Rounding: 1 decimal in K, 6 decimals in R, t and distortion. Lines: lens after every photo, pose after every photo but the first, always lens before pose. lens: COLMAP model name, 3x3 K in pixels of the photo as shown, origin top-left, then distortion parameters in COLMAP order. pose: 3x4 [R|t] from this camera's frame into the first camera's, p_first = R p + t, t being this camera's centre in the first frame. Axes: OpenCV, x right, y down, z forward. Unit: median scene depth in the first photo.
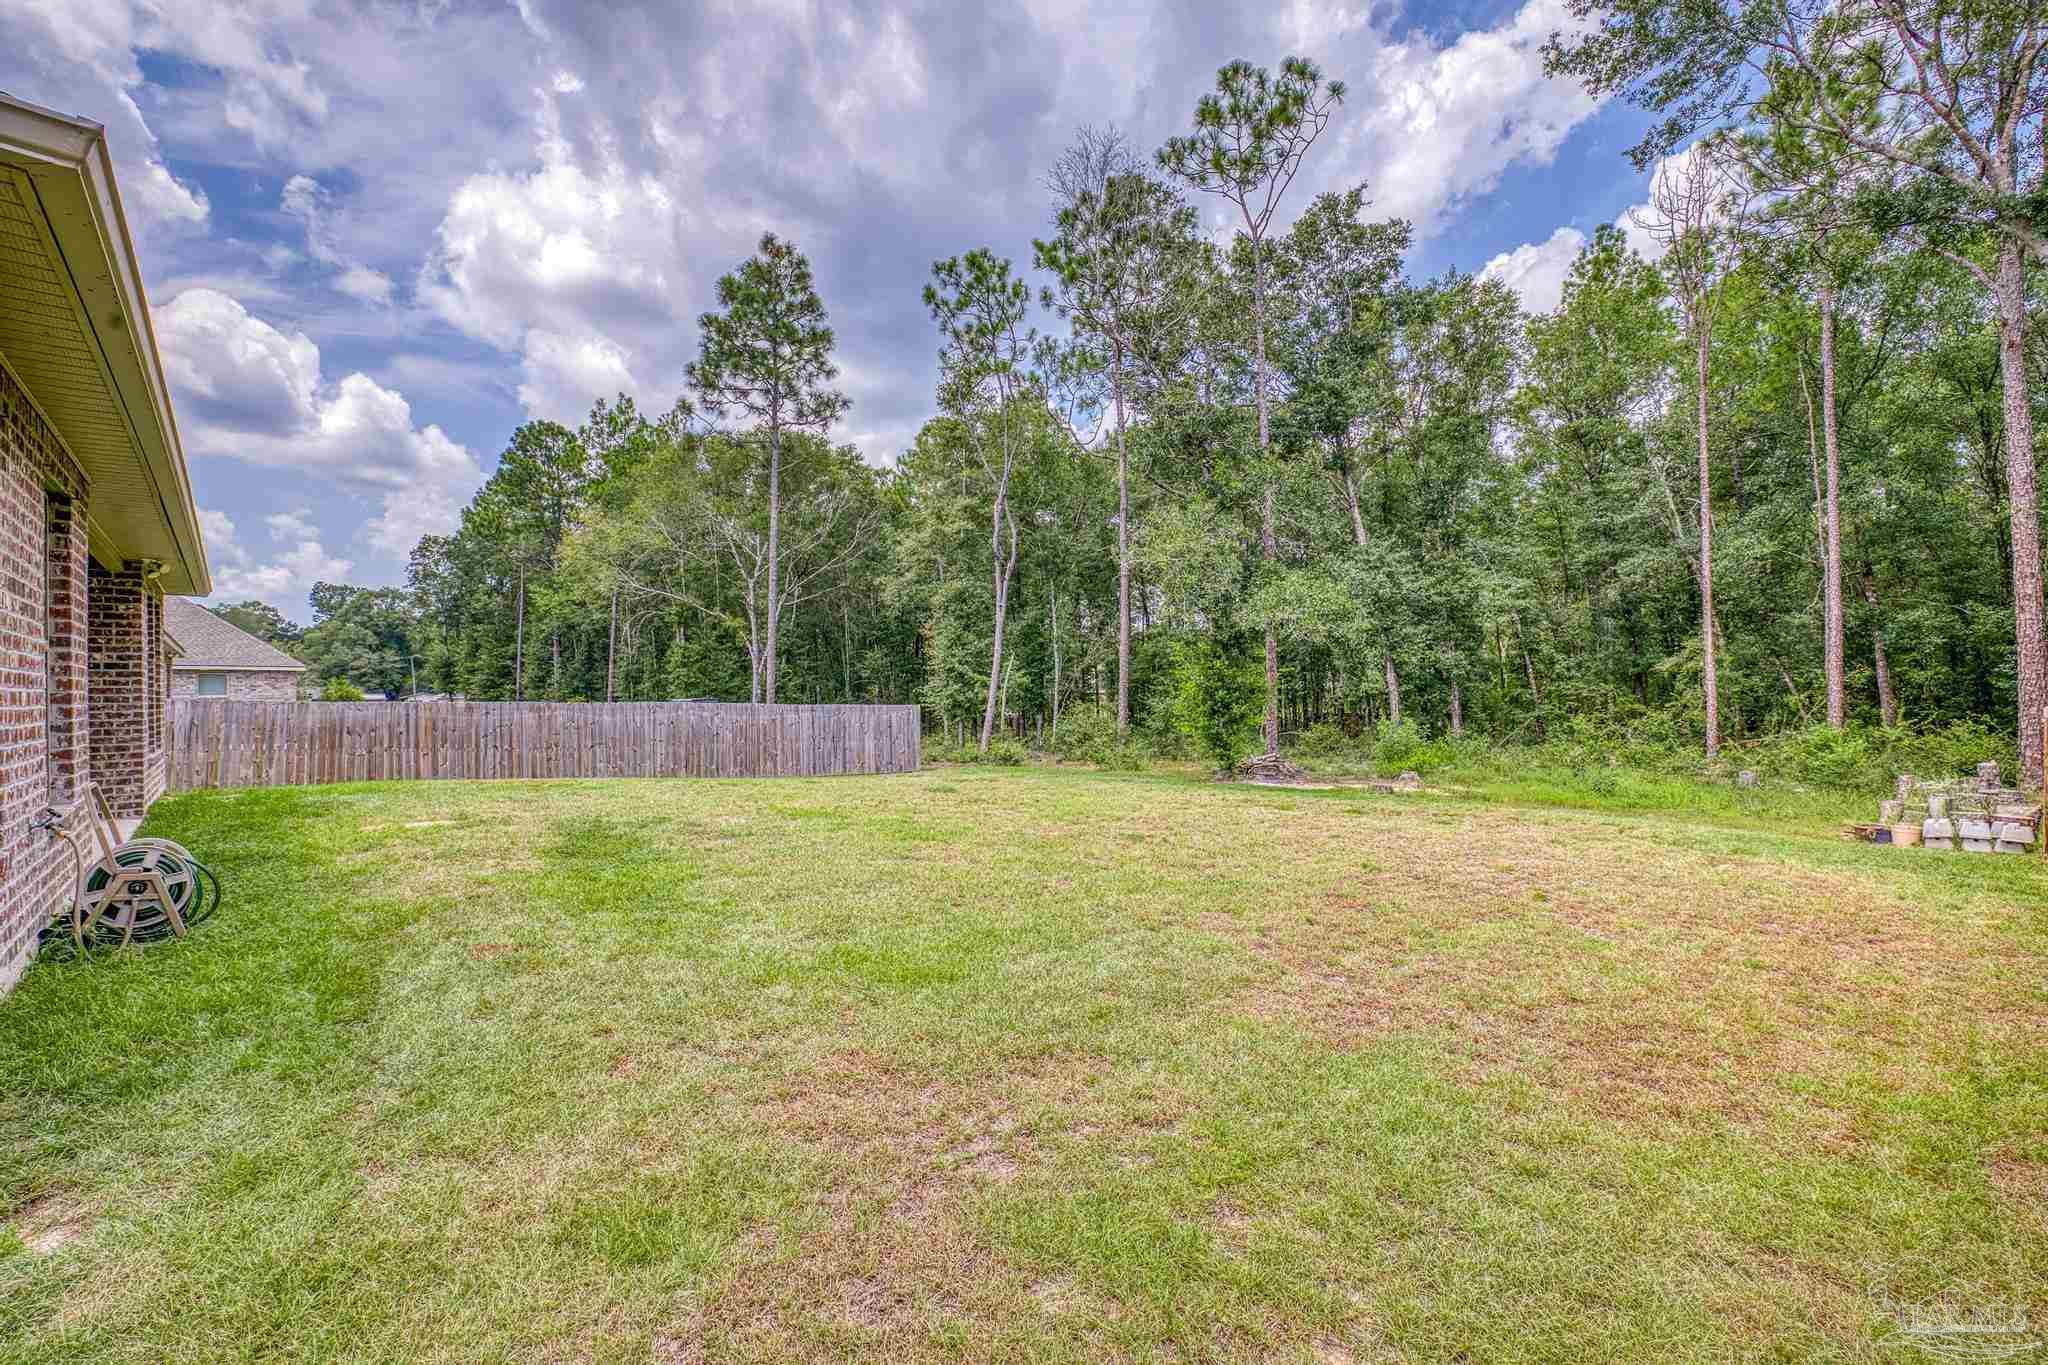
lens RADIAL K [[861.9, 0, 1014.0], [0, 861.9, 700.6], [0, 0, 1]] dist [0.000363, 0.000065]
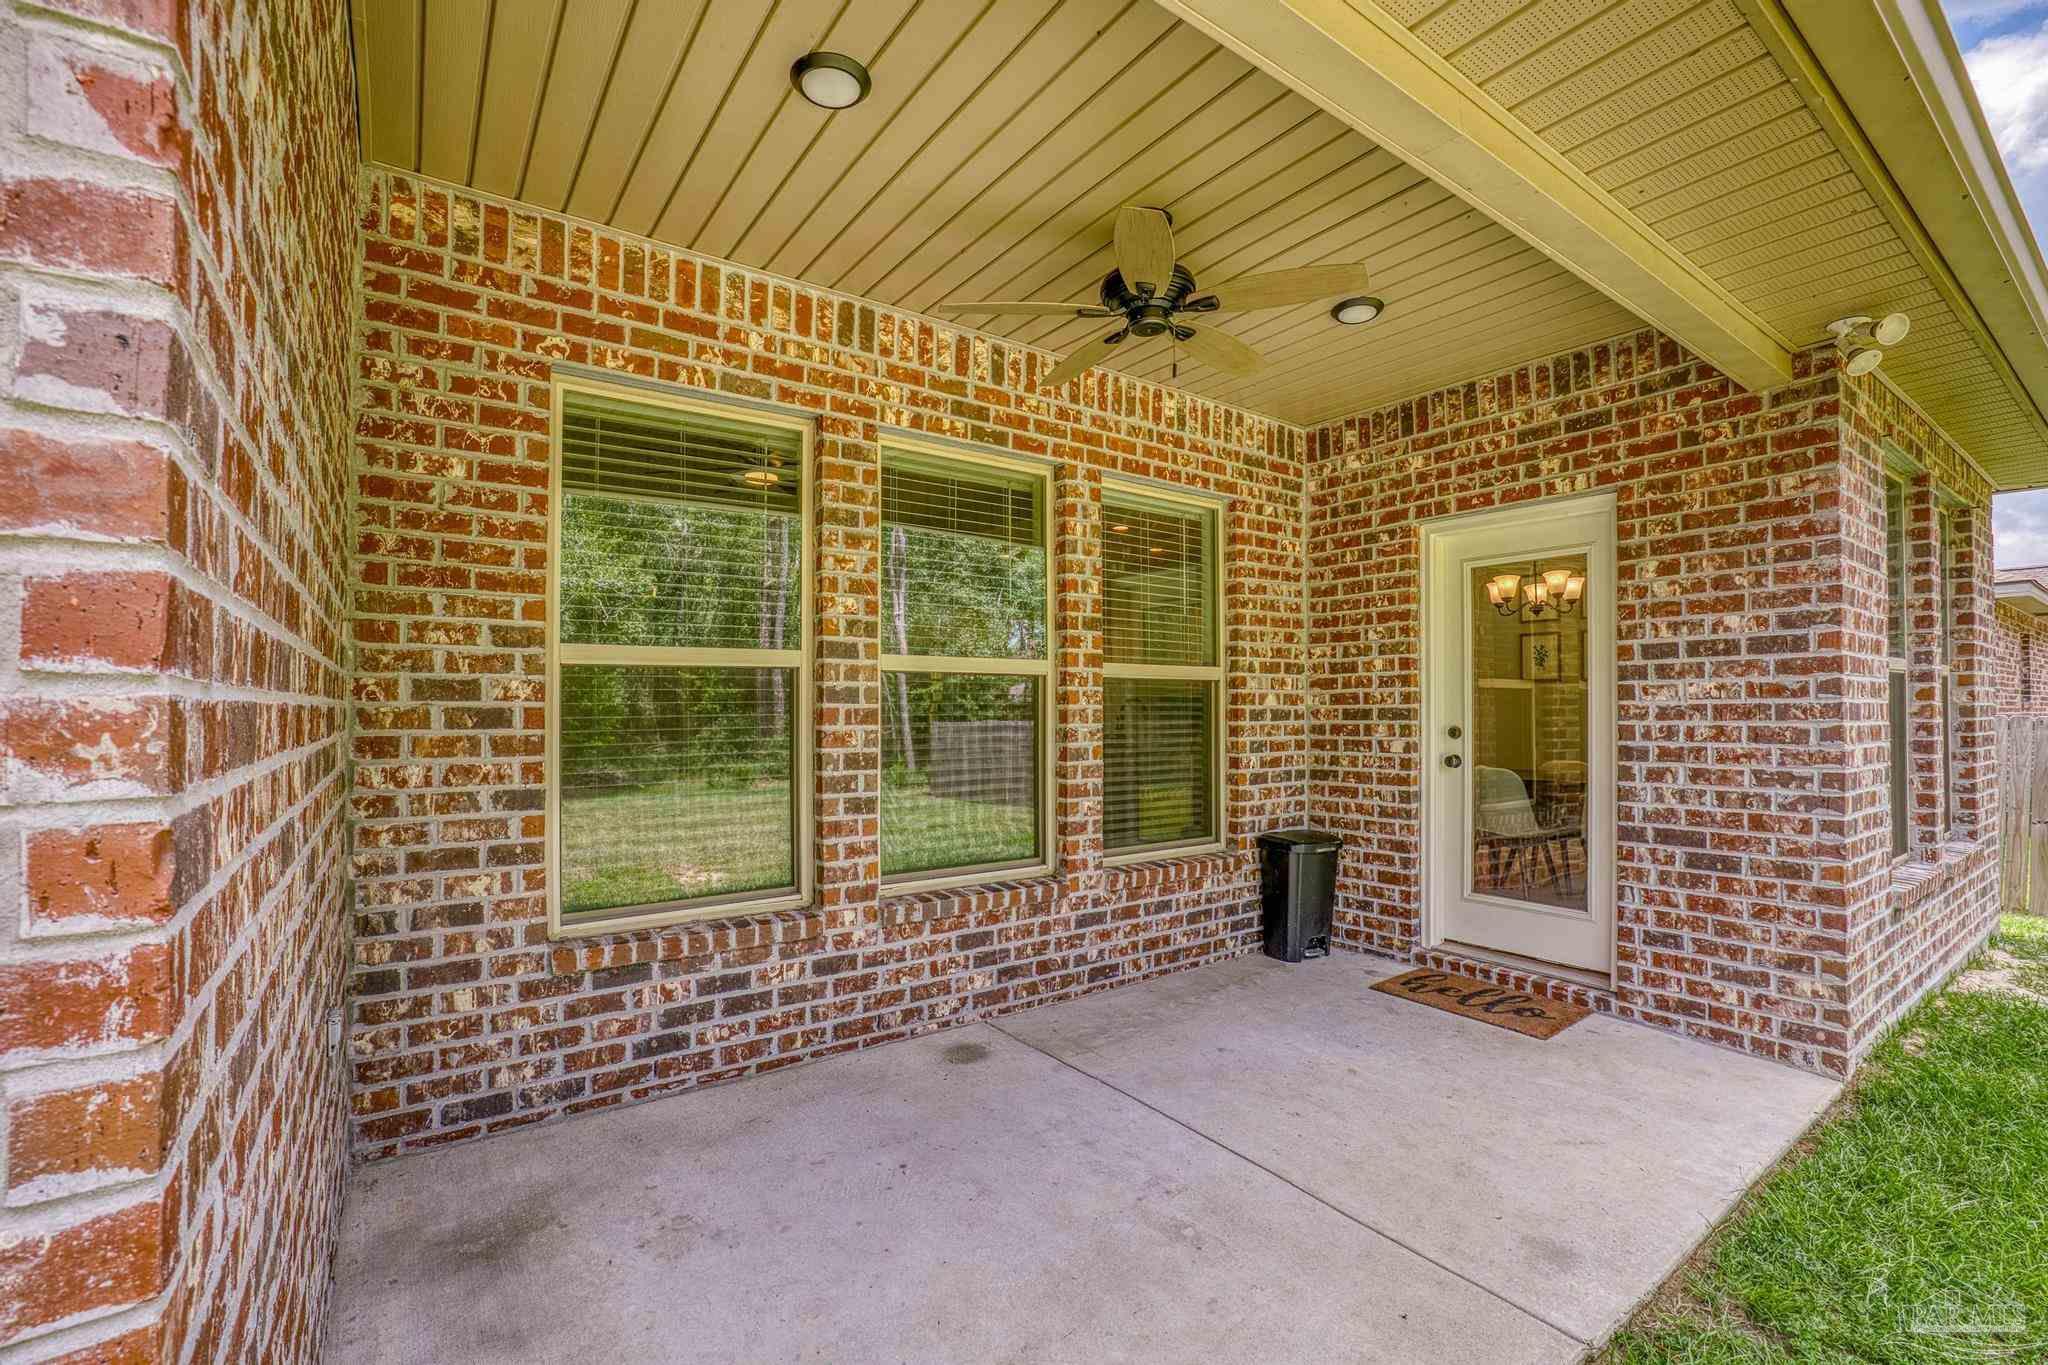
lens RADIAL K [[881.1, 0, 1014.1], [0, 881.1, 692.0], [0, 0, 1]] dist [-0.012960, 0.000164]
pose [[-0.124341, -0.009525, -0.992194, -0.623427], [-0.000815, 0.999955, -0.009497, -0.015857], [0.992239, -0.000372, -0.124343, 0.714185]]
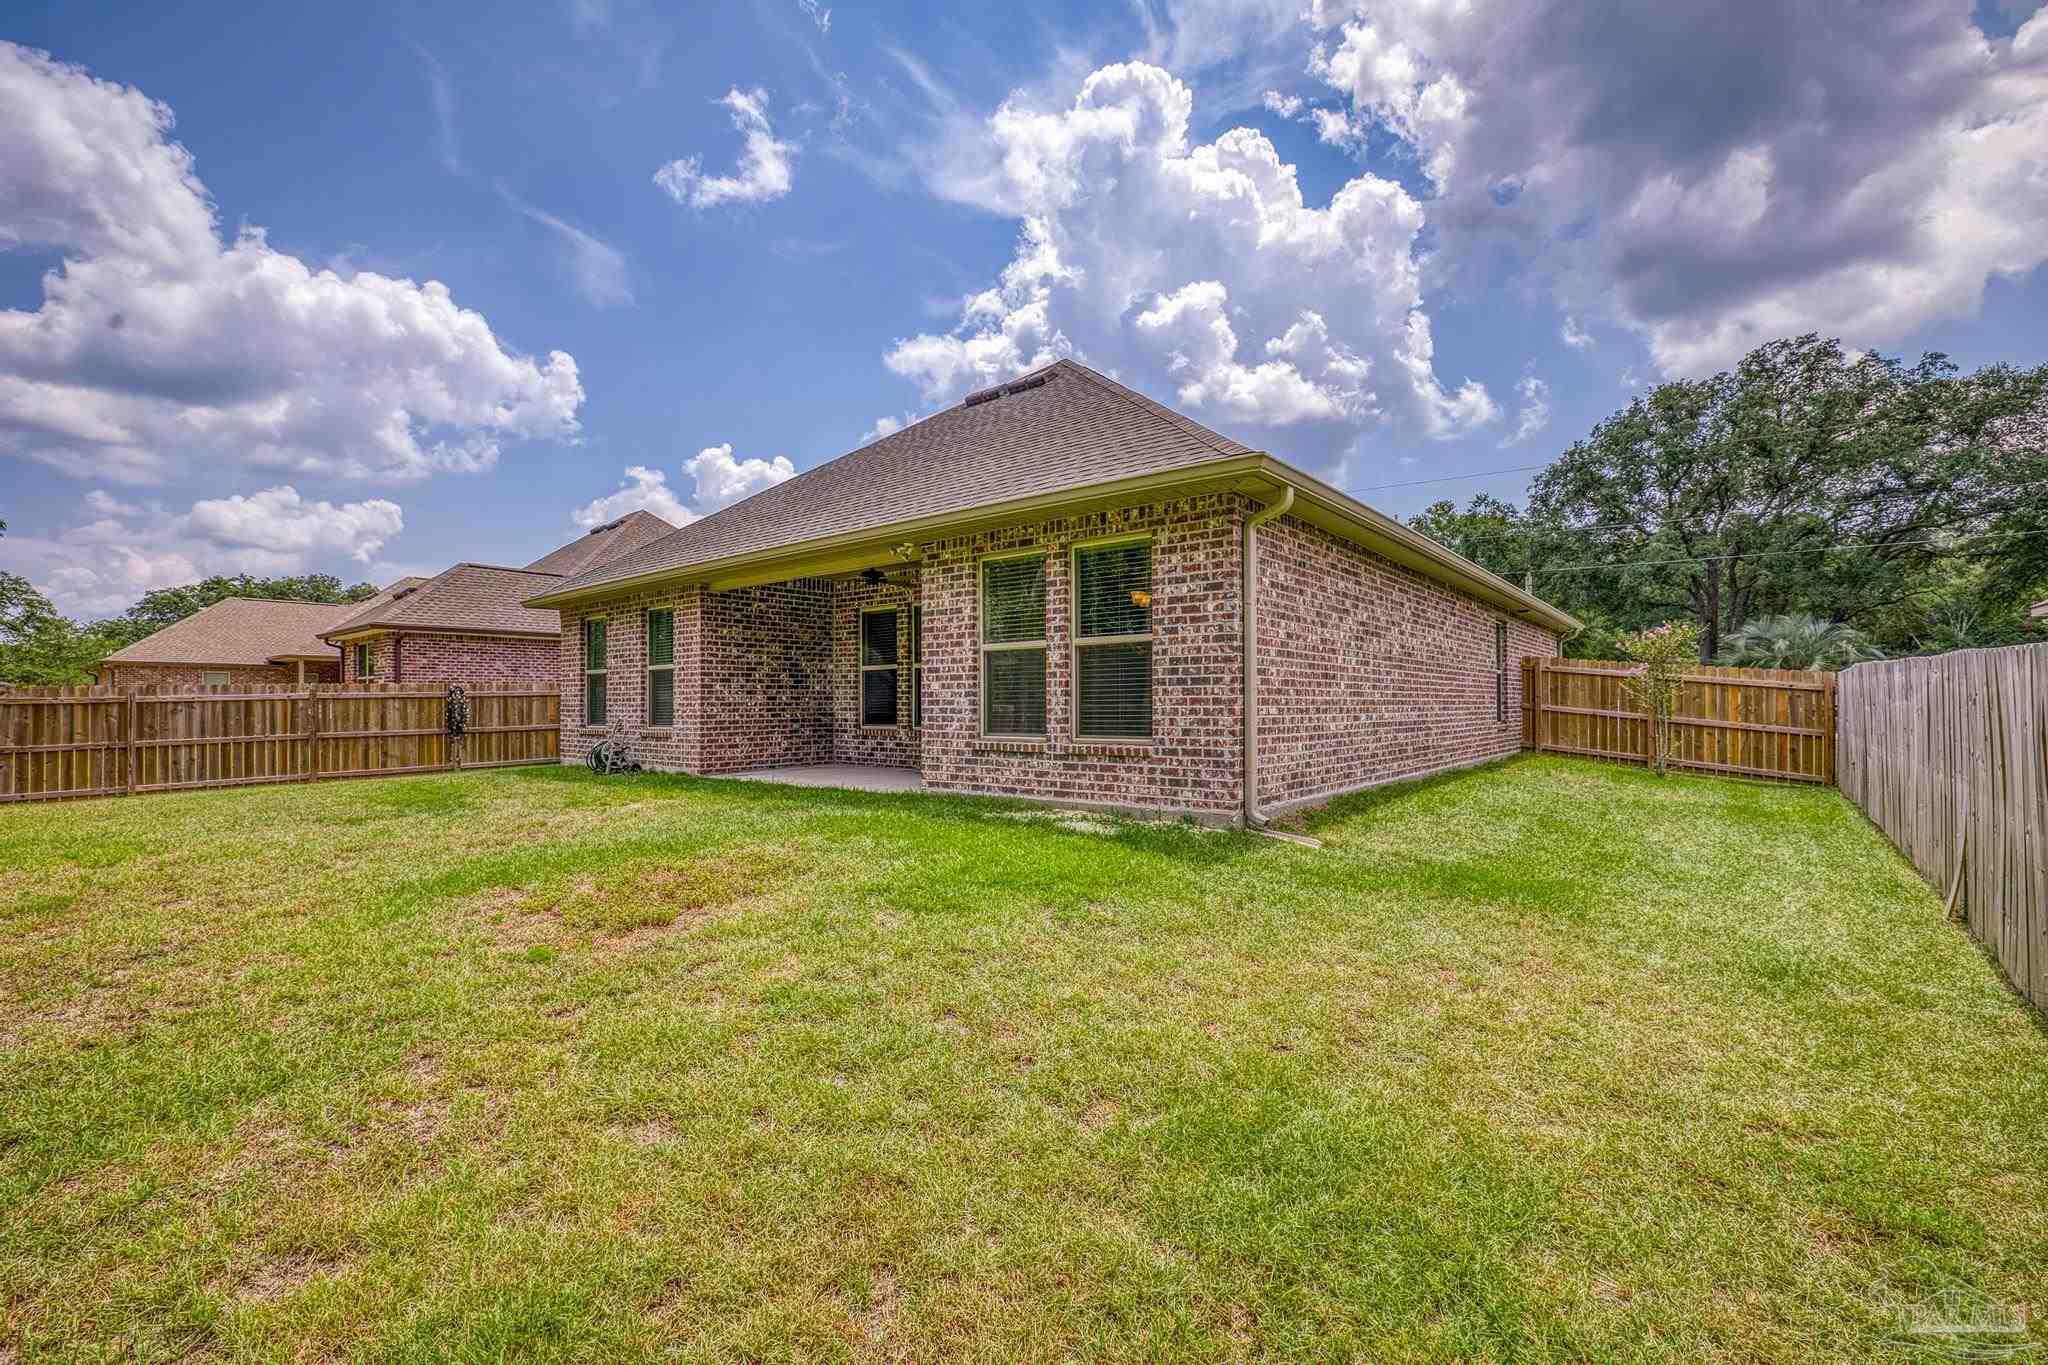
lens RADIAL K [[888.2, 0, 1021.9], [0, 888.2, 699.4], [0, 0, 1]] dist [-0.056265, 0.026230]
pose [[-0.988831, 0.007655, -0.148846, -0.972987], [0.007634, 0.999971, 0.000717, 0.023420], [0.148847, -0.000427, -0.988860, 2.067074]]
